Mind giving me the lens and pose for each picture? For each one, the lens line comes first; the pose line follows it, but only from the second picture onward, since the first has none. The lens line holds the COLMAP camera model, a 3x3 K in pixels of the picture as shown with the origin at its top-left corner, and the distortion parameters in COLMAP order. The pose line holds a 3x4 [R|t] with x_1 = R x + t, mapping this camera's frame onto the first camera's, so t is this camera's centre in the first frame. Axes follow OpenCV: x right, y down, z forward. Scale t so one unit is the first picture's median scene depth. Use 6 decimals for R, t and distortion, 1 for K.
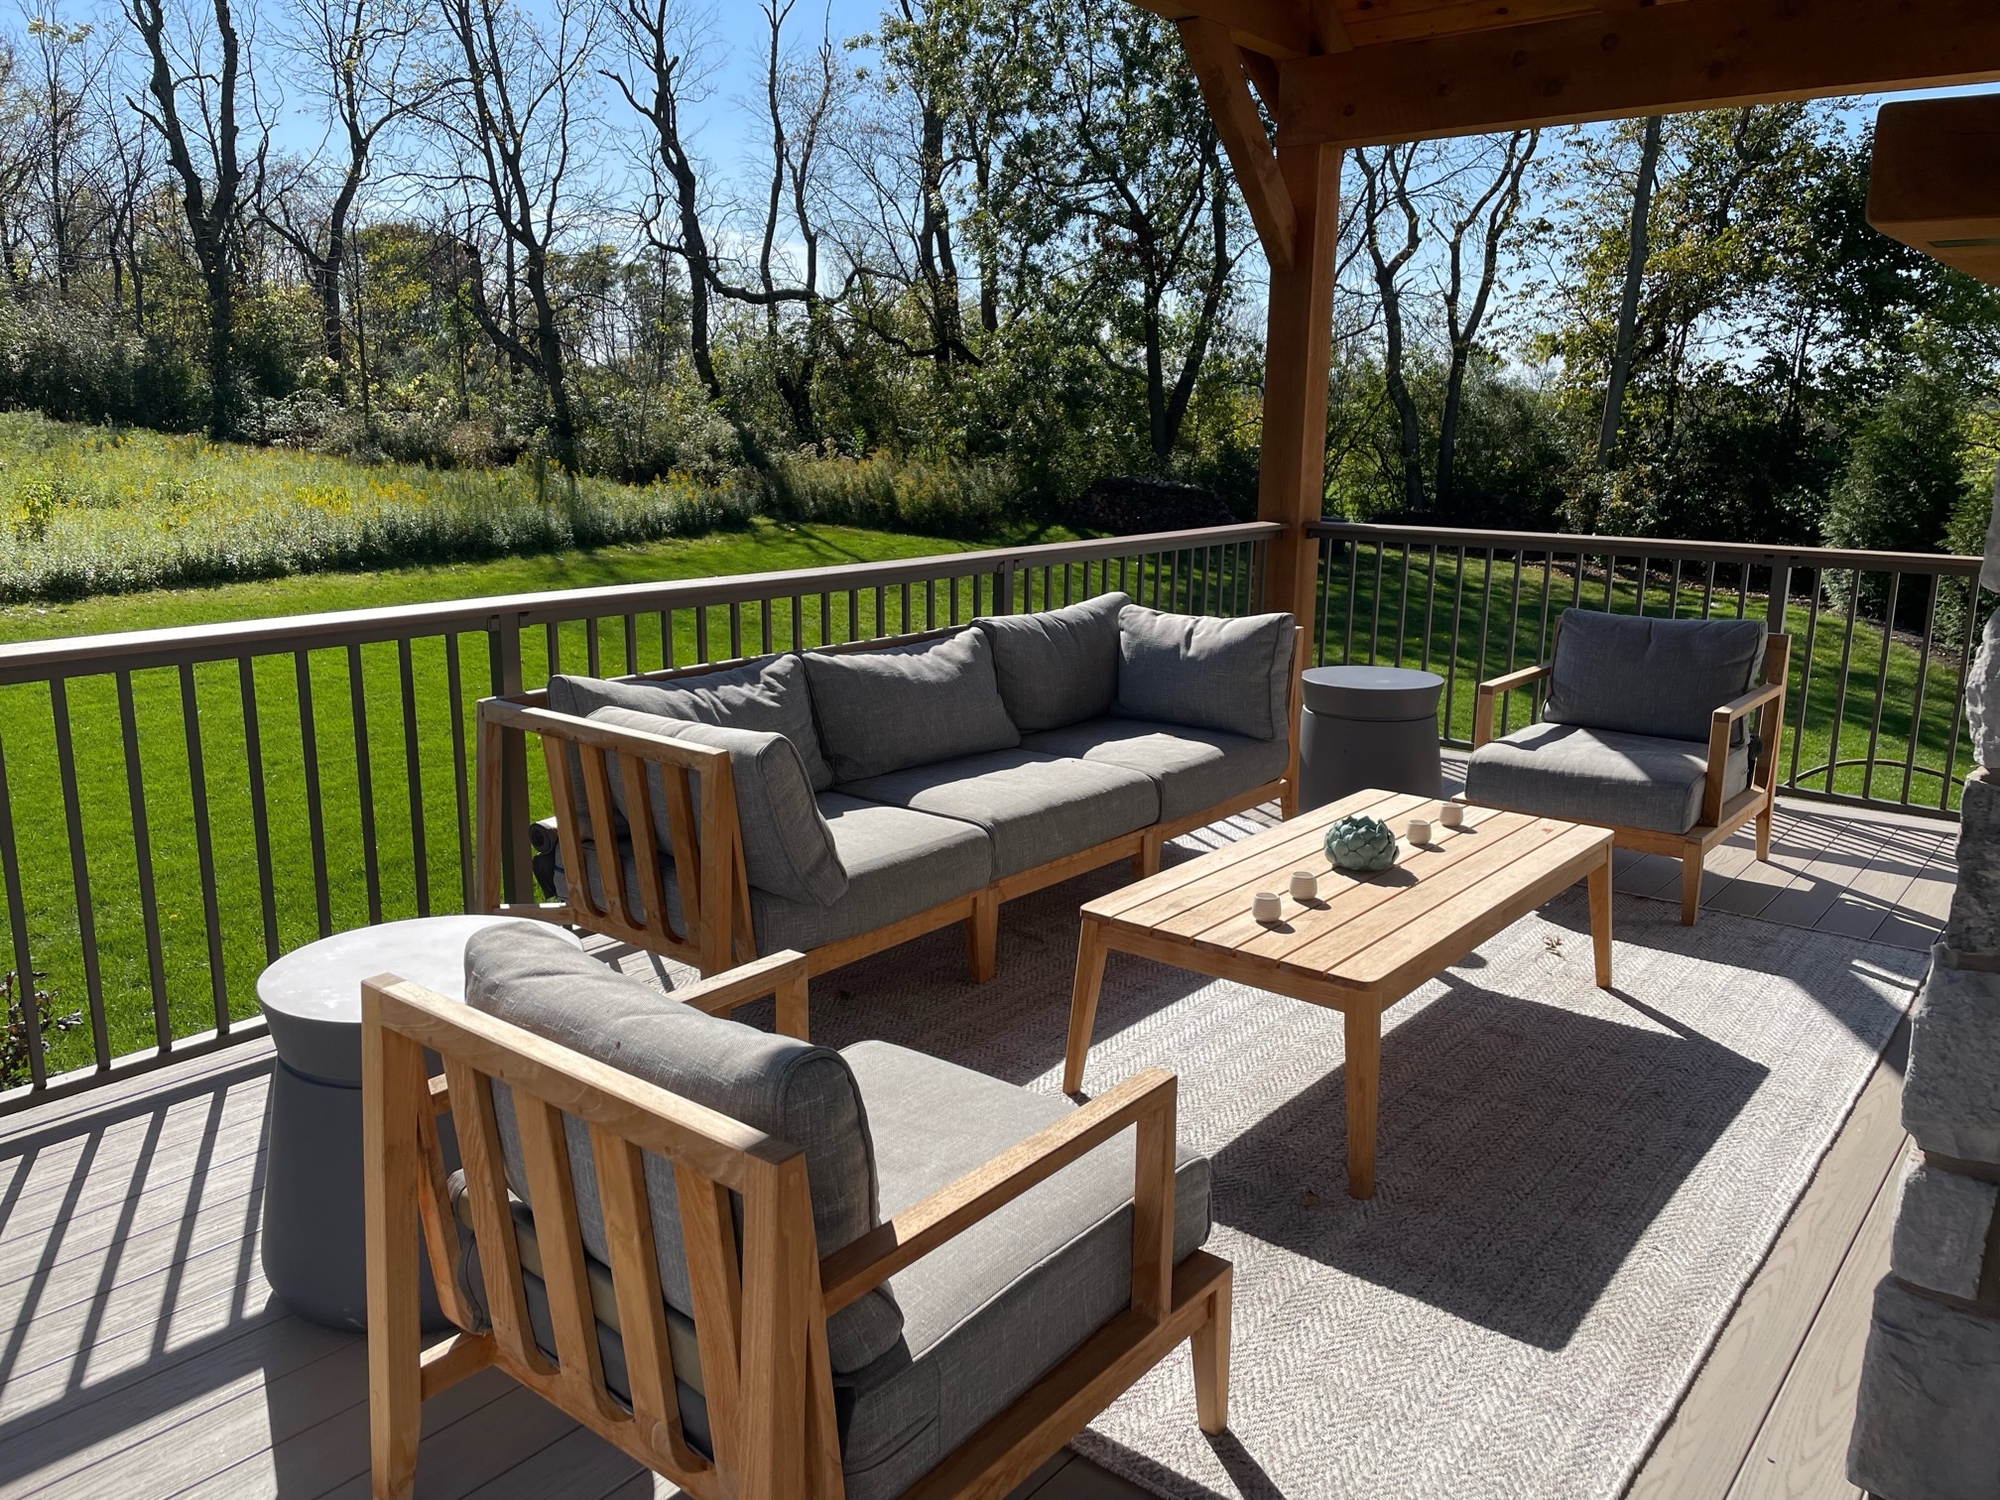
lens RADIAL K [[1508.6, 0, 999.0], [0, 1508.6, 745.2], [0, 0, 1]] dist [0.054041, -0.052530]
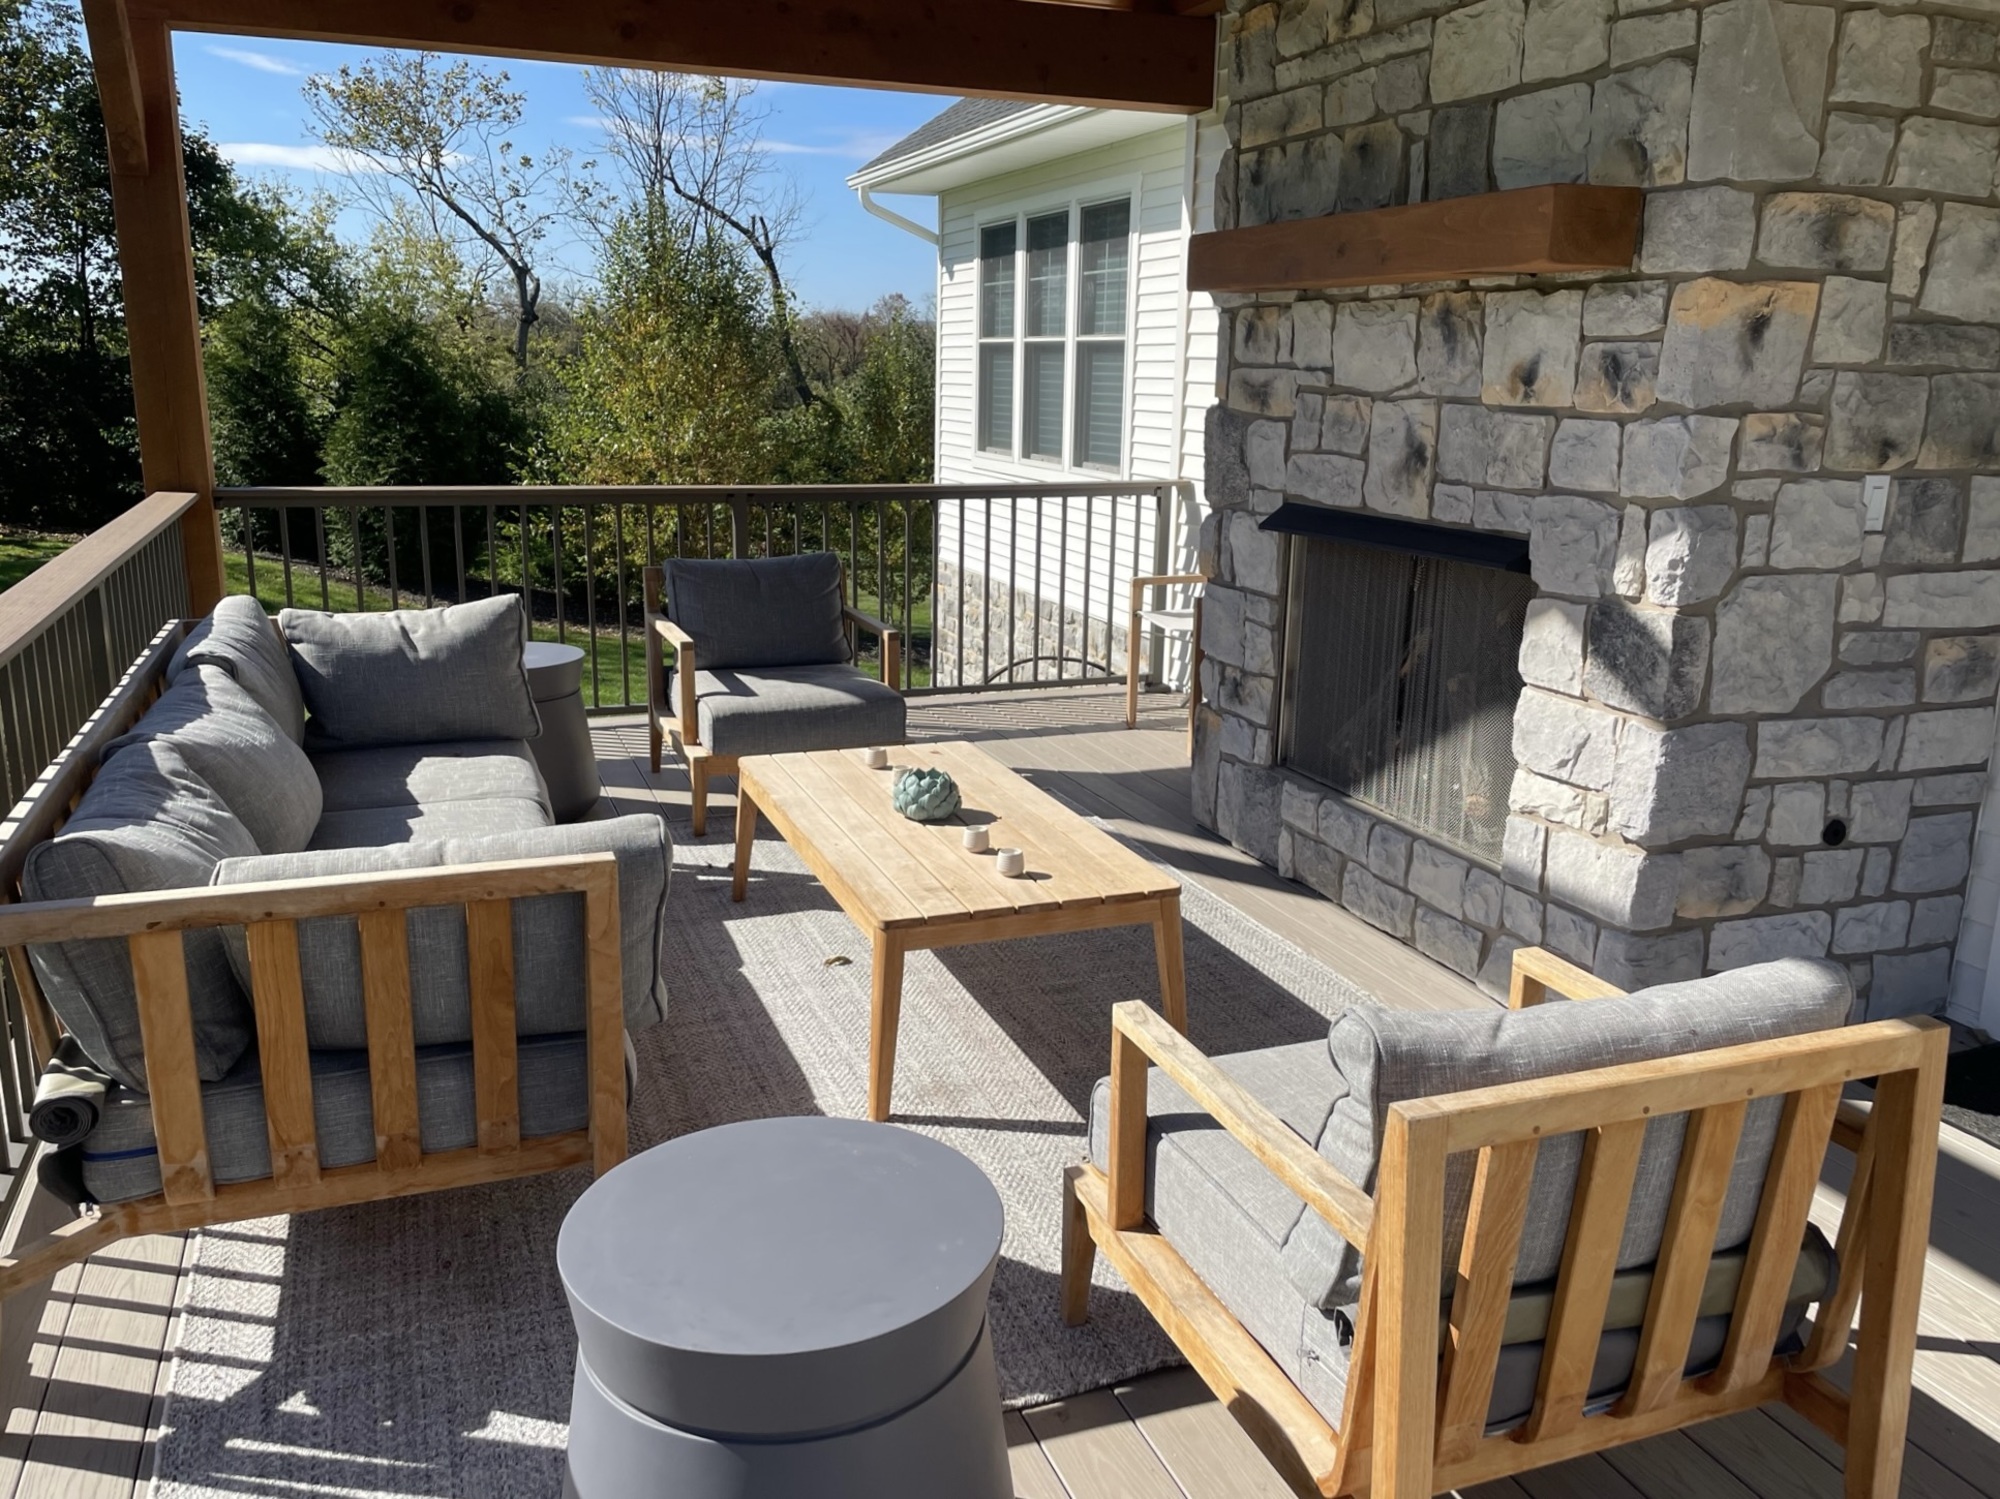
lens RADIAL K [[1595.4, 0, 999.6], [0, 1595.4, 740.7], [0, 0, 1]] dist [0.037818, -0.033764]
pose [[0.505546, -0.200066, 0.839284, -0.138907], [0.172948, 0.976499, 0.128600, -0.022186], [-0.845288, 0.080139, 0.528266, 0.081839]]
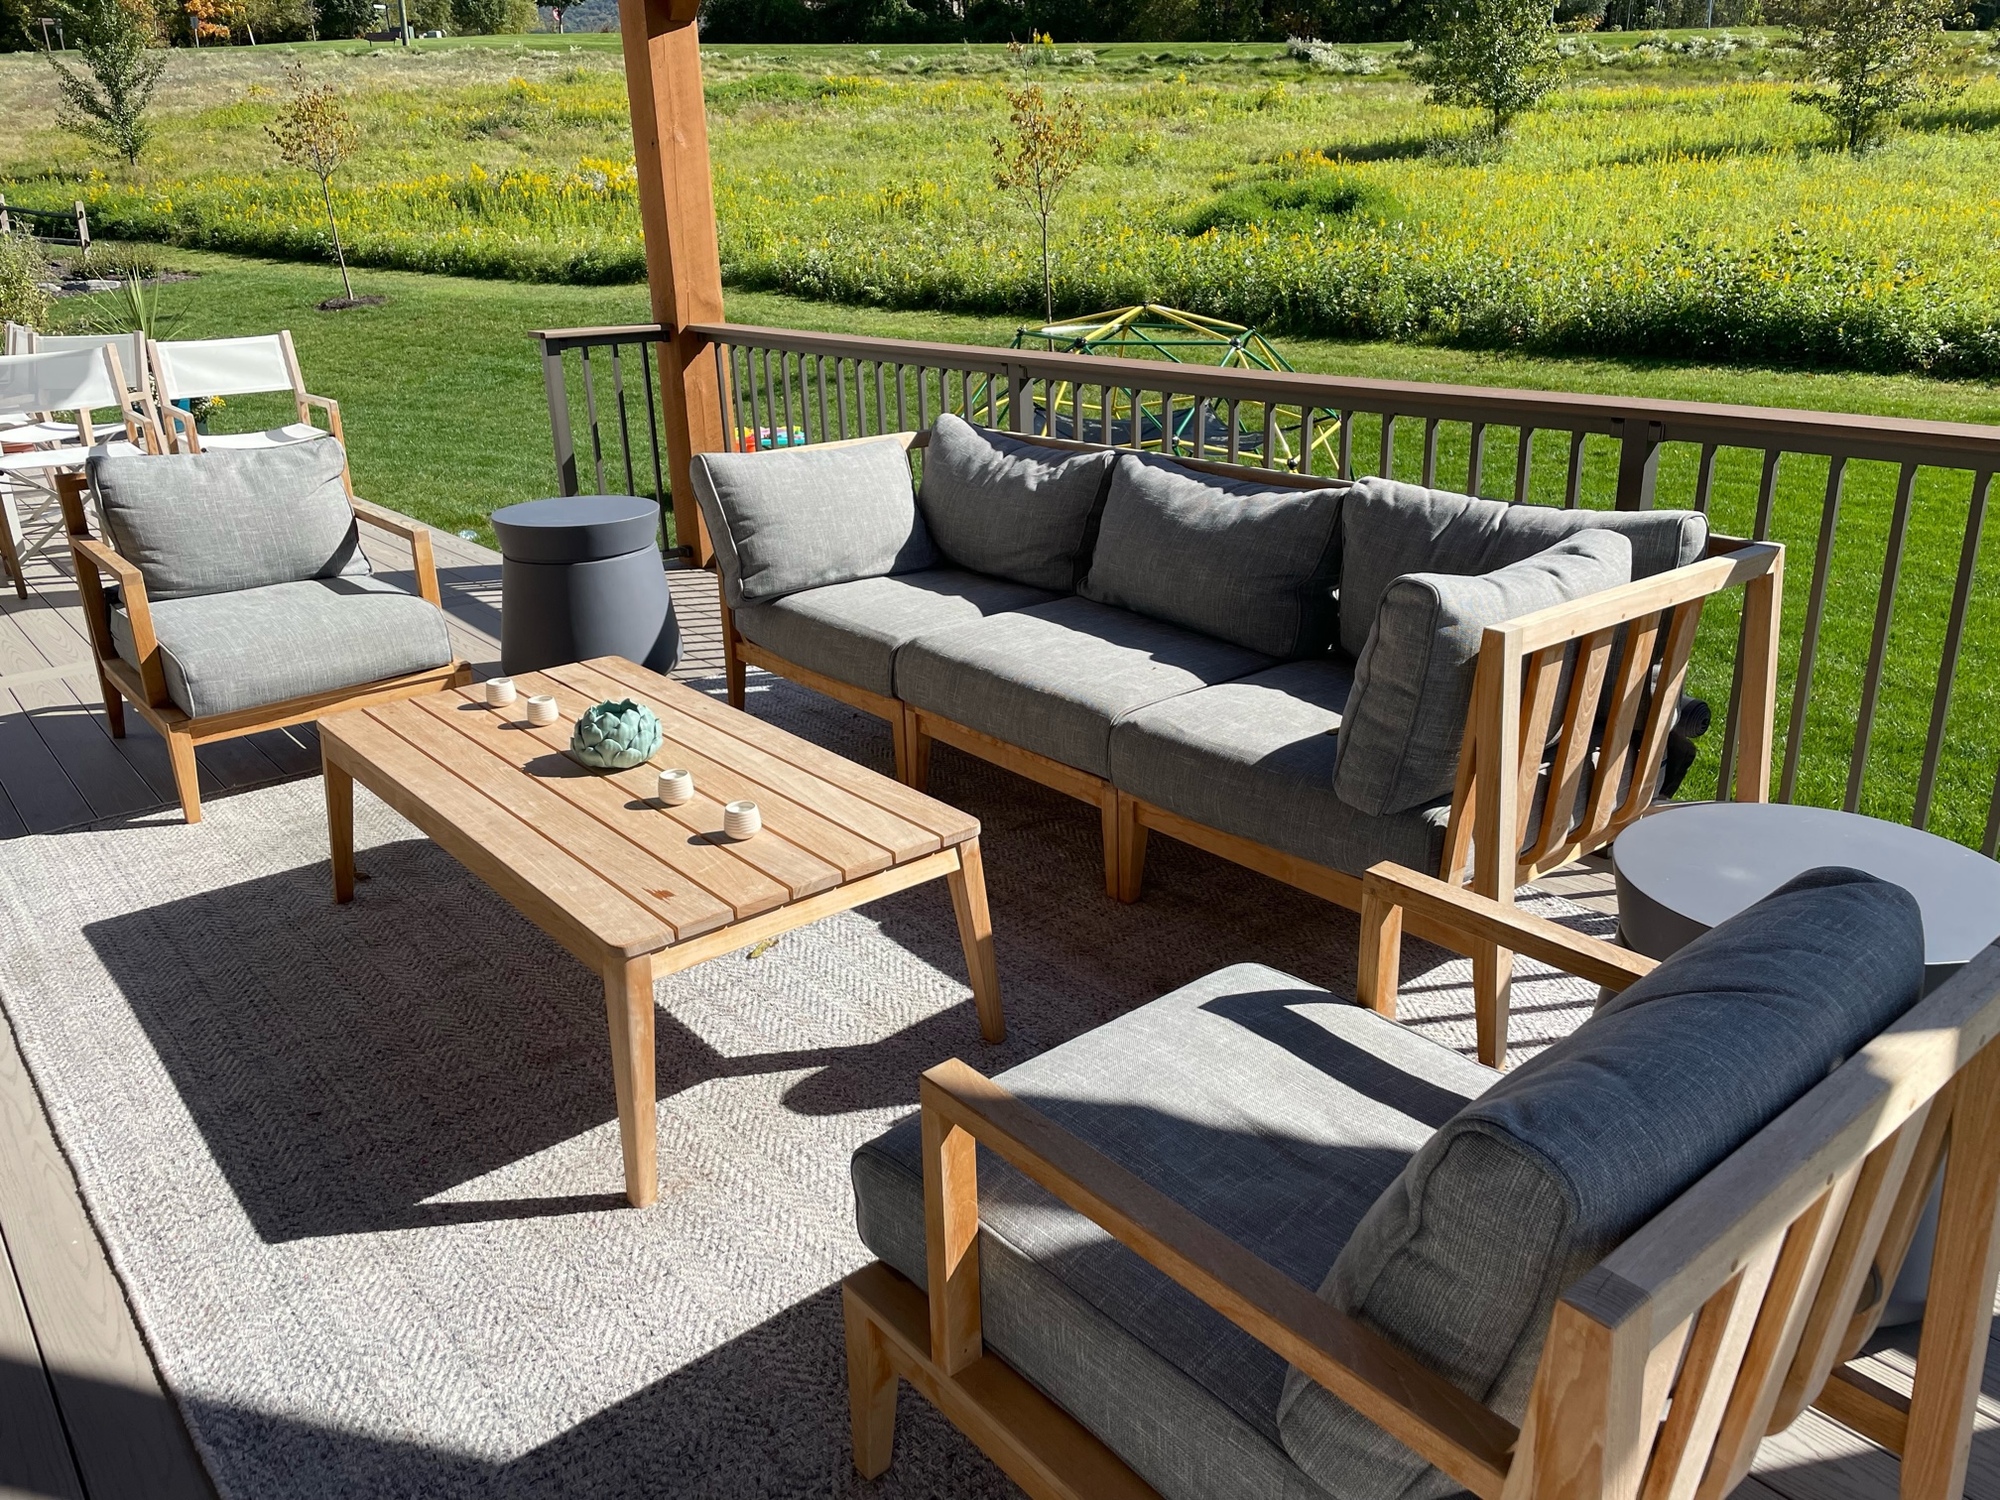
lens RADIAL K [[1508.6, 0, 1014.0], [0, 1508.6, 750.0], [0, 0, 1]] dist [0.054041, -0.052530]
pose [[-0.201432, 0.325743, -0.923751, 0.205432], [-0.183421, 0.913856, 0.362250, -0.056530], [0.962176, 0.242404, -0.124332, 0.282809]]
